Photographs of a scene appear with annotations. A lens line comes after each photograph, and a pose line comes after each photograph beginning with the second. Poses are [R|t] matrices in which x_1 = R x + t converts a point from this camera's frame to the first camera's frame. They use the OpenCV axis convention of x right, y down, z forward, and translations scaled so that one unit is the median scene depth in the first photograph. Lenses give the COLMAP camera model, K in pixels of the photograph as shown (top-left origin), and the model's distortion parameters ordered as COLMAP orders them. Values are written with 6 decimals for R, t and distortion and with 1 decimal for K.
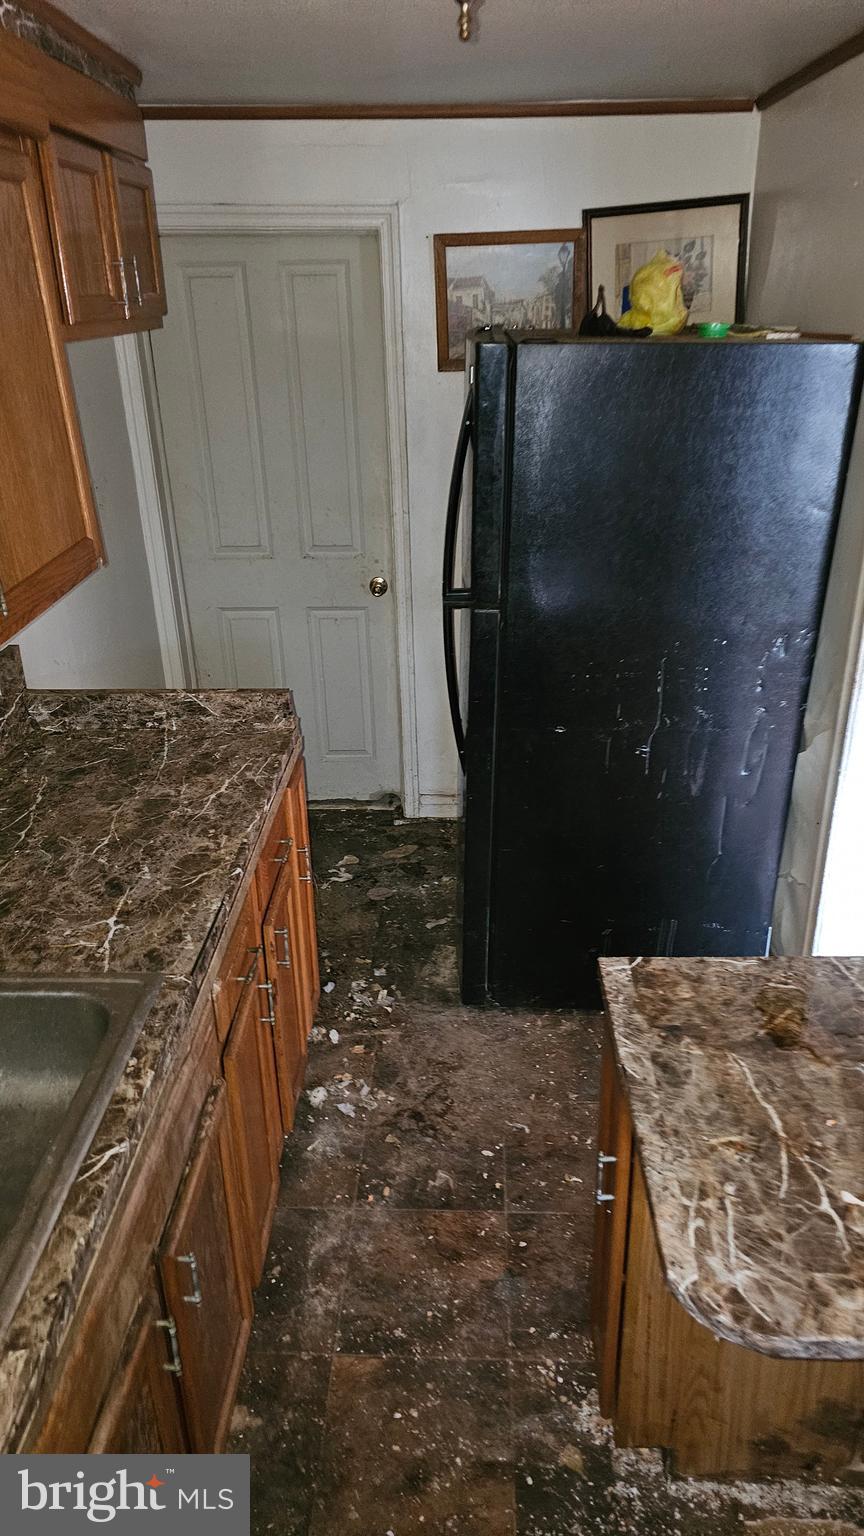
lens RADIAL K [[1018.1, 0, 440.5], [0, 1018.1, 760.8], [0, 0, 1]] dist [0.037000, -0.033818]
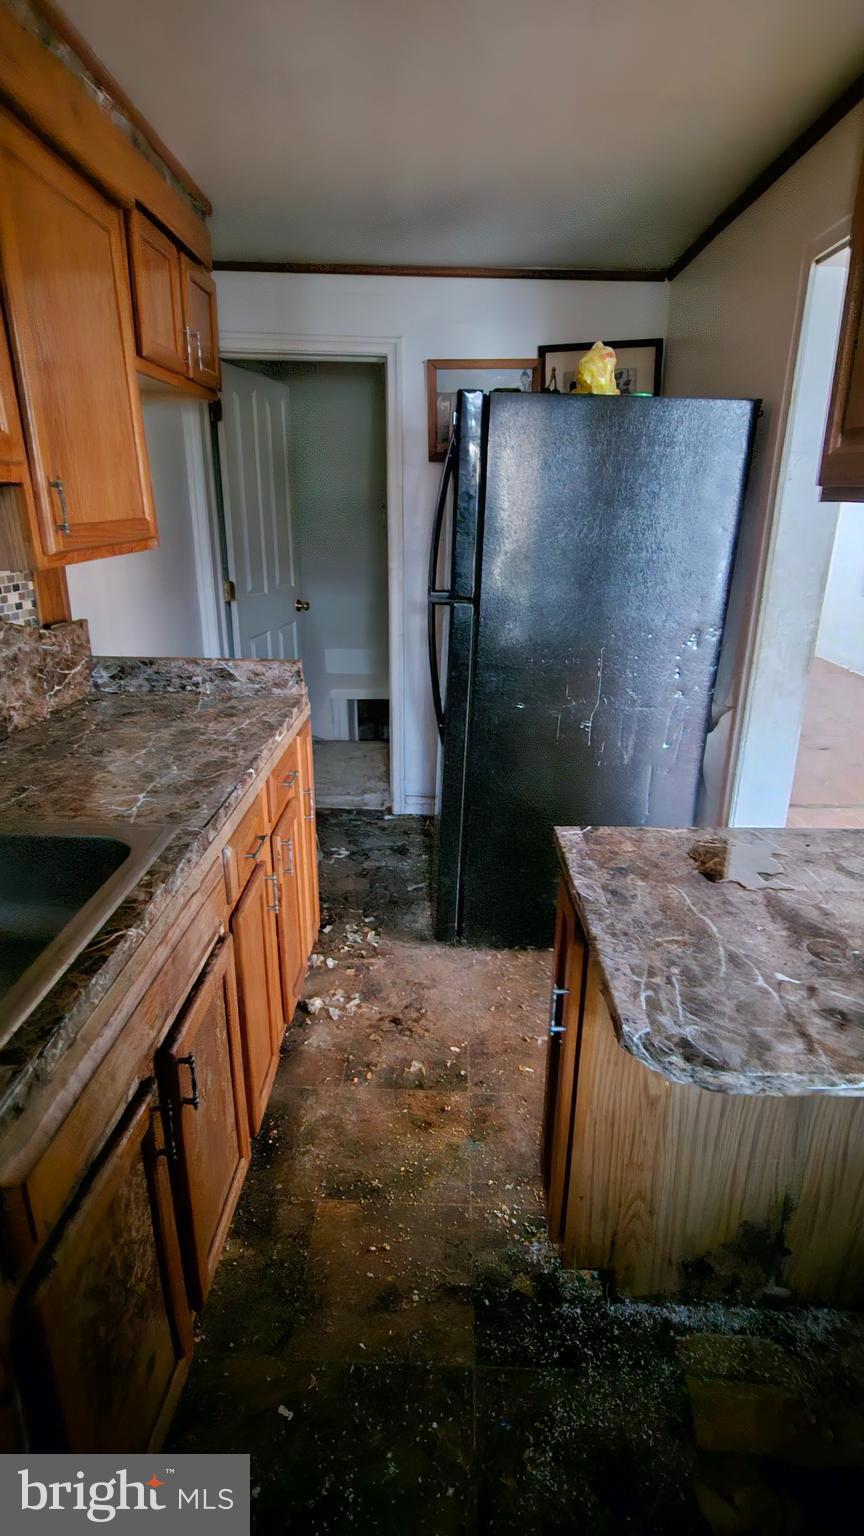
lens RADIAL K [[769.4, 0, 438.4], [0, 769.4, 762.4], [0, 0, 1]] dist [-0.018730, 0.003881]
pose [[0.999539, 0.023819, 0.018814, 0.002564], [-0.021972, 0.995429, -0.092943, 0.162274], [-0.020941, 0.092486, 0.995494, 0.091964]]
